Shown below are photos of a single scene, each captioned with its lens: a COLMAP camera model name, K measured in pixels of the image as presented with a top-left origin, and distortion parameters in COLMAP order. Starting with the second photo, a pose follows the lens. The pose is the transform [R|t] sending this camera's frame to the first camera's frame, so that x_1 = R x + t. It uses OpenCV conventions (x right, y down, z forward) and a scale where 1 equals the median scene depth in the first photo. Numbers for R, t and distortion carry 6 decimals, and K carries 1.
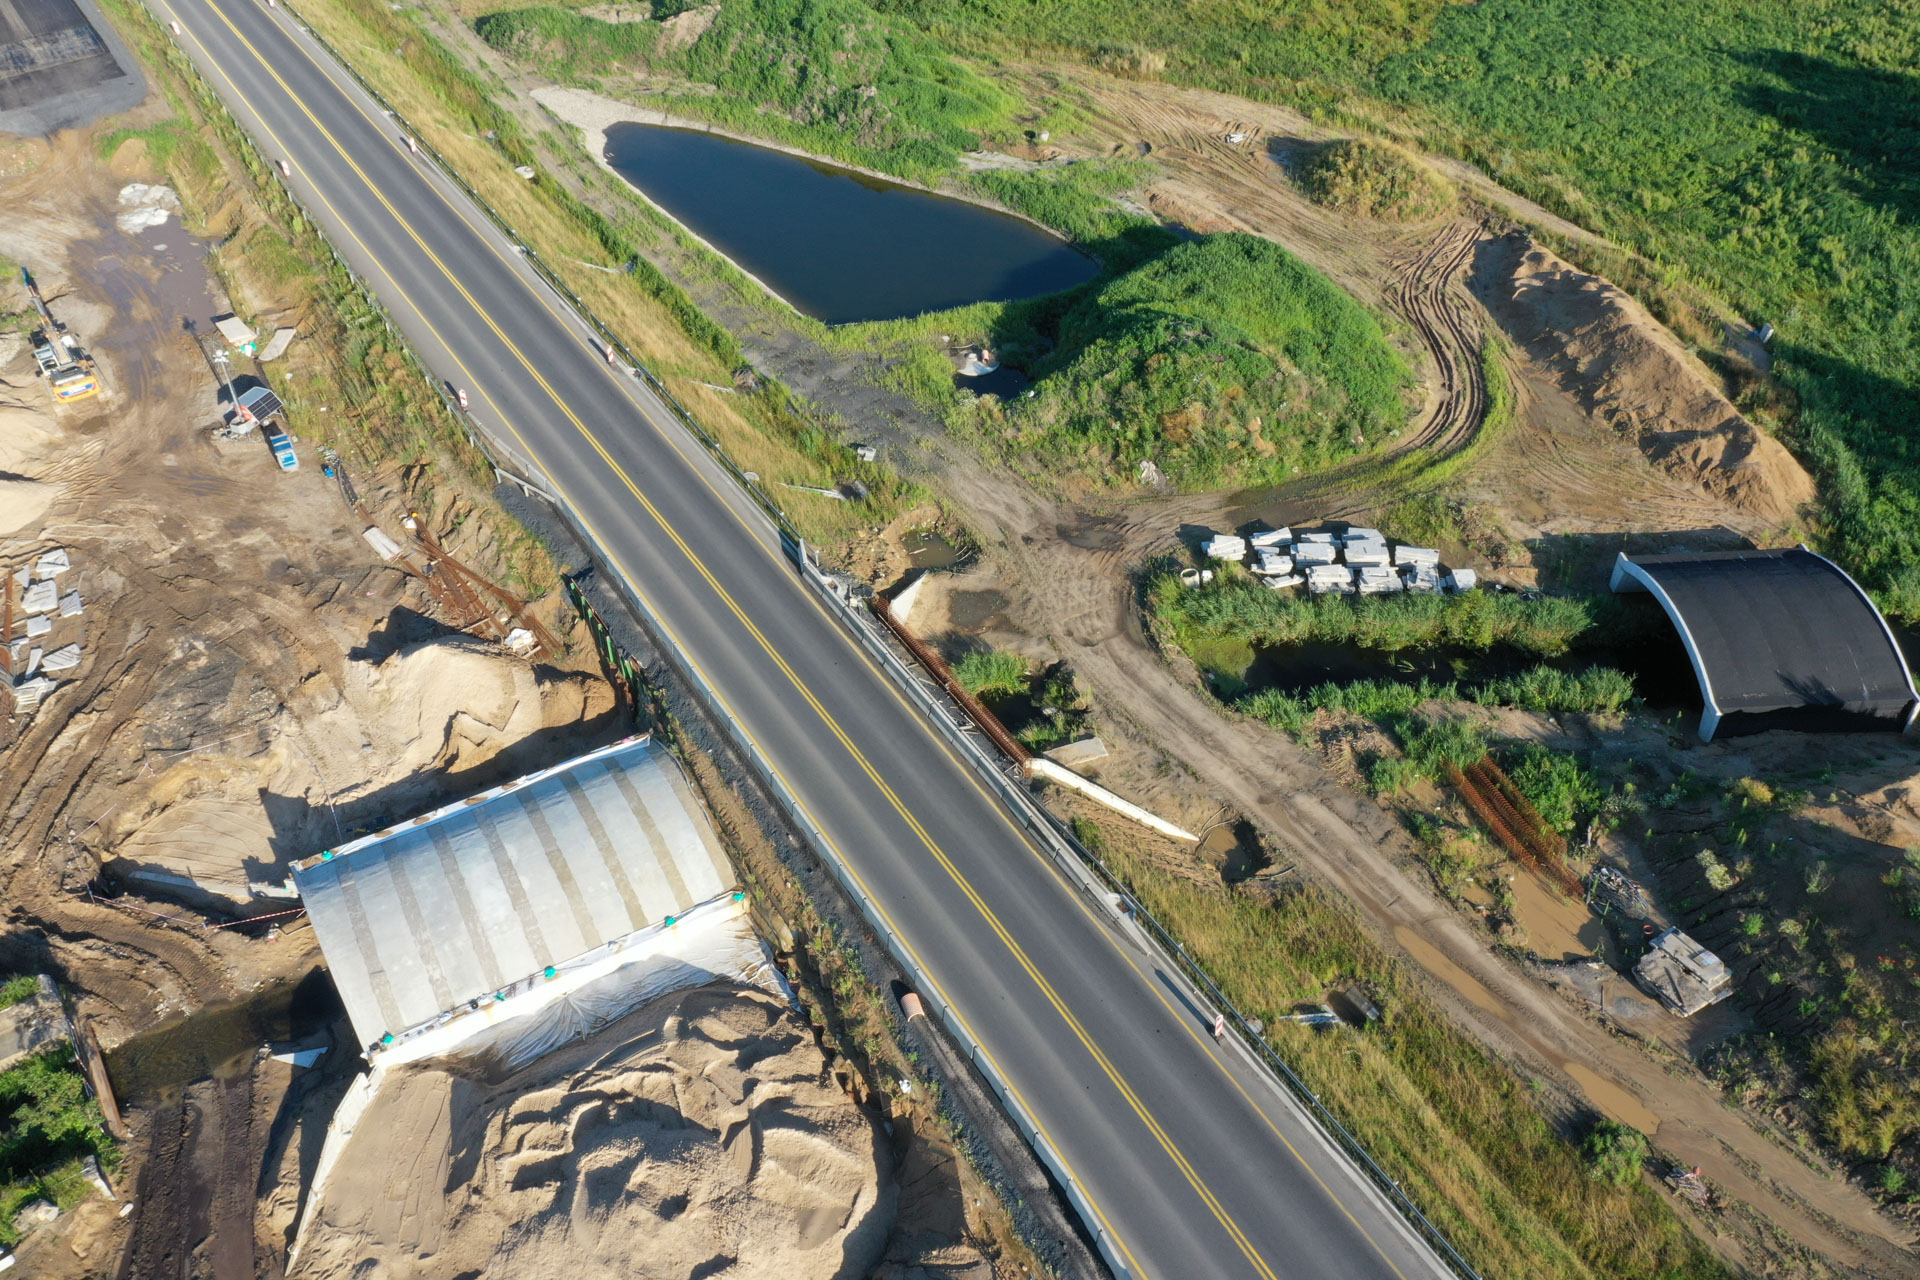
lens RADIAL K [[1521.9, 0, 960.0], [0, 1521.9, 640.0], [0, 0, 1]] dist [0.001787, -0.002297]
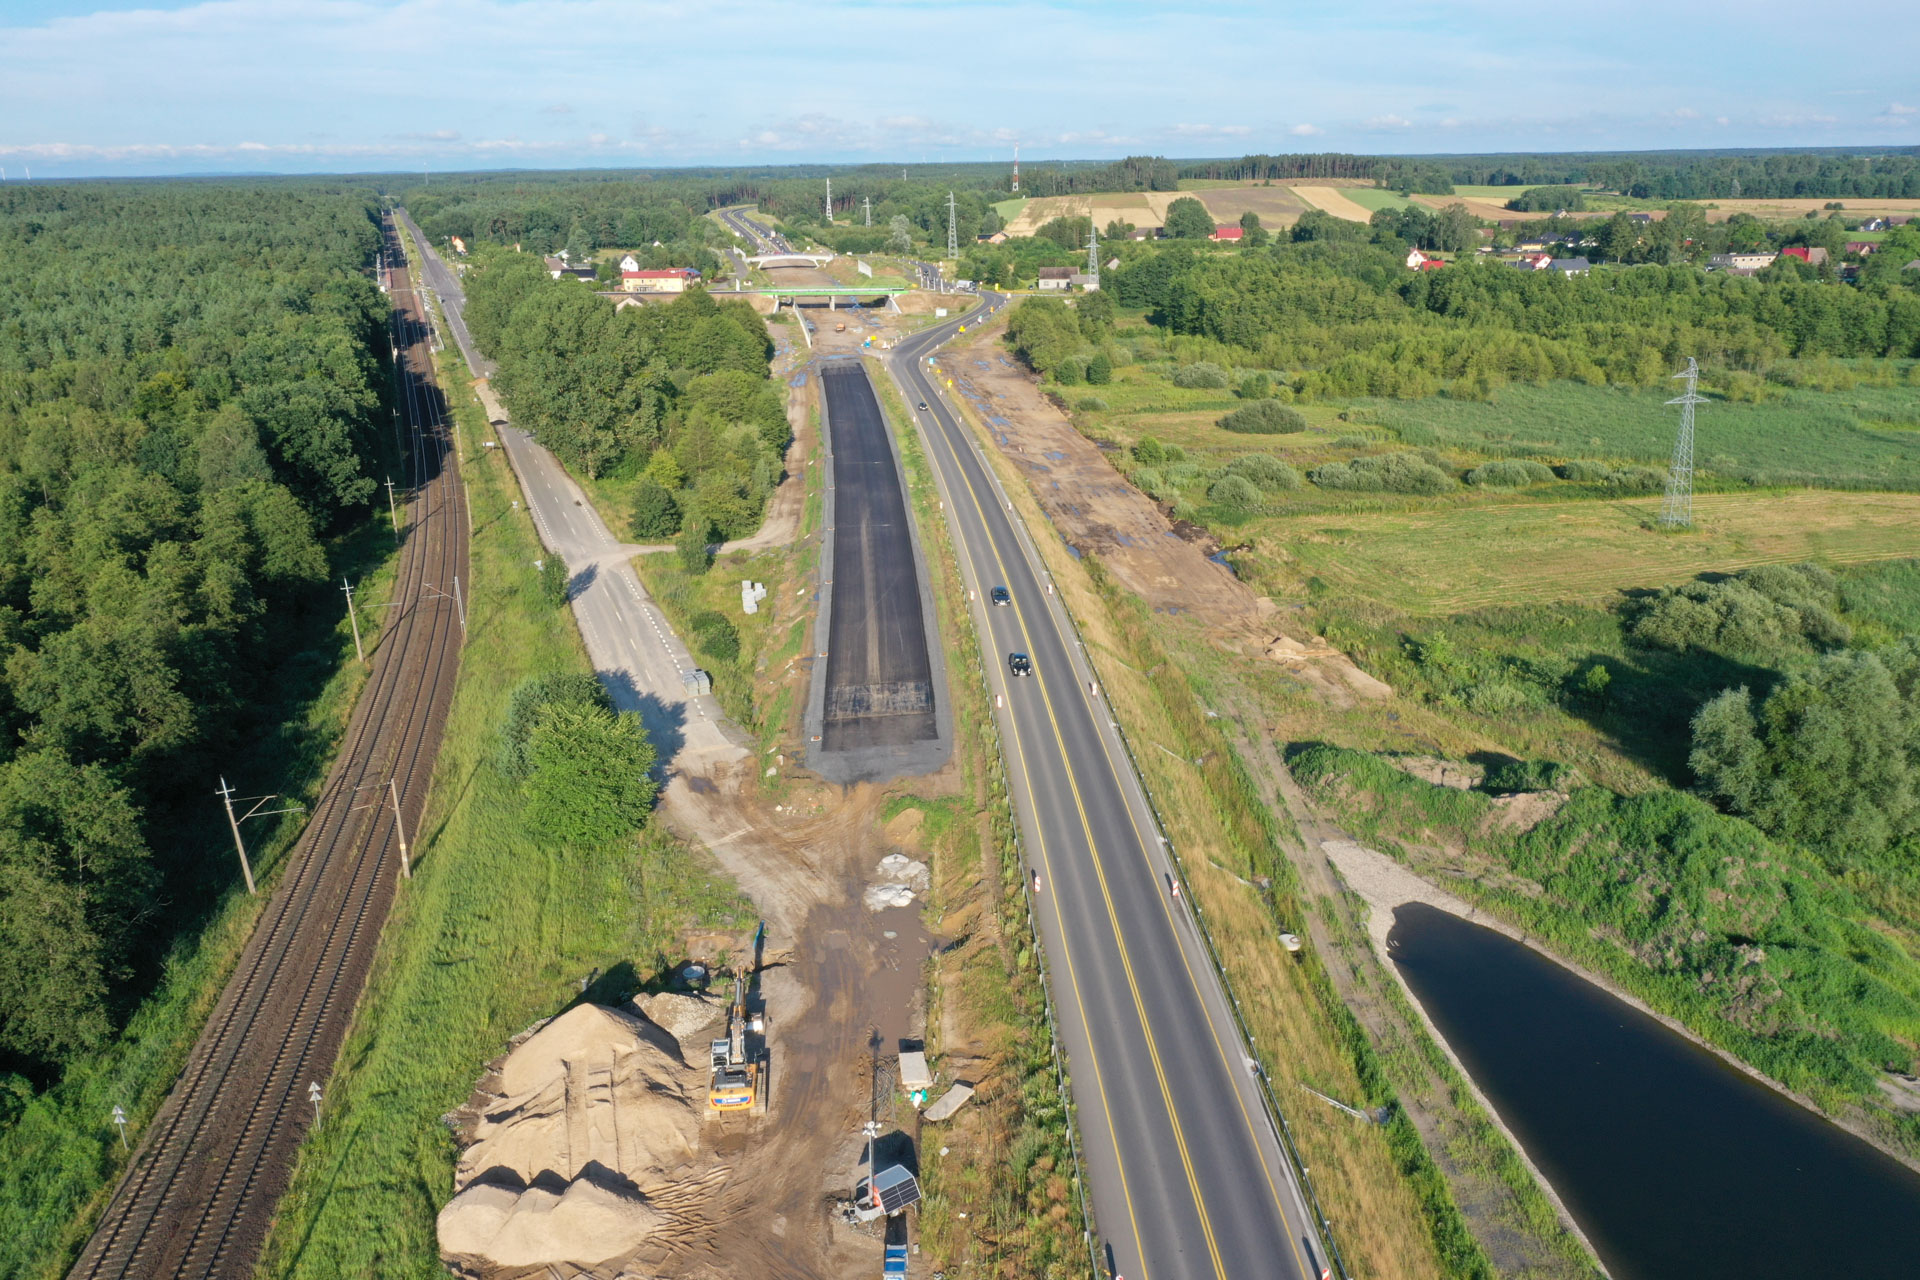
lens RADIAL K [[1521.9, 0, 960.0], [0, 1521.9, 640.0], [0, 0, 1]] dist [0.001787, -0.002297]
pose [[0.859388, 0.162976, -0.484656, -0.056774], [-0.339614, 0.890508, -0.302750, -0.132908], [0.382249, 0.424776, 0.820641, 0.151465]]
